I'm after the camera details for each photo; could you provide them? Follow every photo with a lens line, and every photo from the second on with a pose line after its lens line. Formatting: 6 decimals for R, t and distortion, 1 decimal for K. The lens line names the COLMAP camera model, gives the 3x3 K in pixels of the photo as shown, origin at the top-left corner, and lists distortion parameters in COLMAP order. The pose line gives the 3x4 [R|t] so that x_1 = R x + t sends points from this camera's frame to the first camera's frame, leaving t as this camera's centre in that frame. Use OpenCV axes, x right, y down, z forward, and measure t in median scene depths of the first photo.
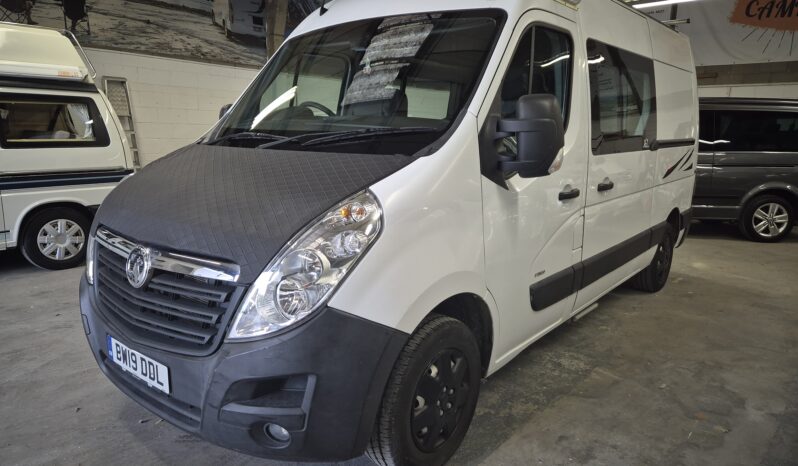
lens RADIAL K [[541.2, 0, 403.8], [0, 541.2, 231.7], [0, 0, 1]] dist [0.051563, -0.038226]
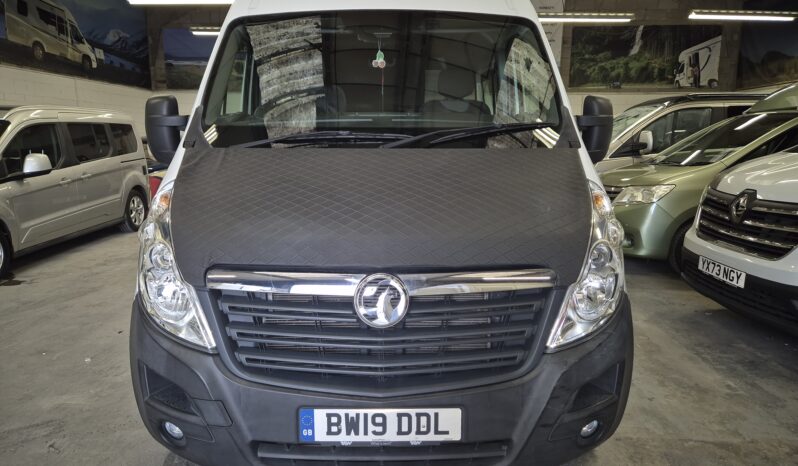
lens RADIAL K [[541.2, 0, 392.5], [0, 541.2, 230.7], [0, 0, 1]] dist [0.051563, -0.038226]
pose [[0.766644, -0.125774, 0.629634, -0.536420], [0.128960, 0.990806, 0.040899, -0.037212], [-0.628989, 0.049843, 0.775815, 0.215681]]
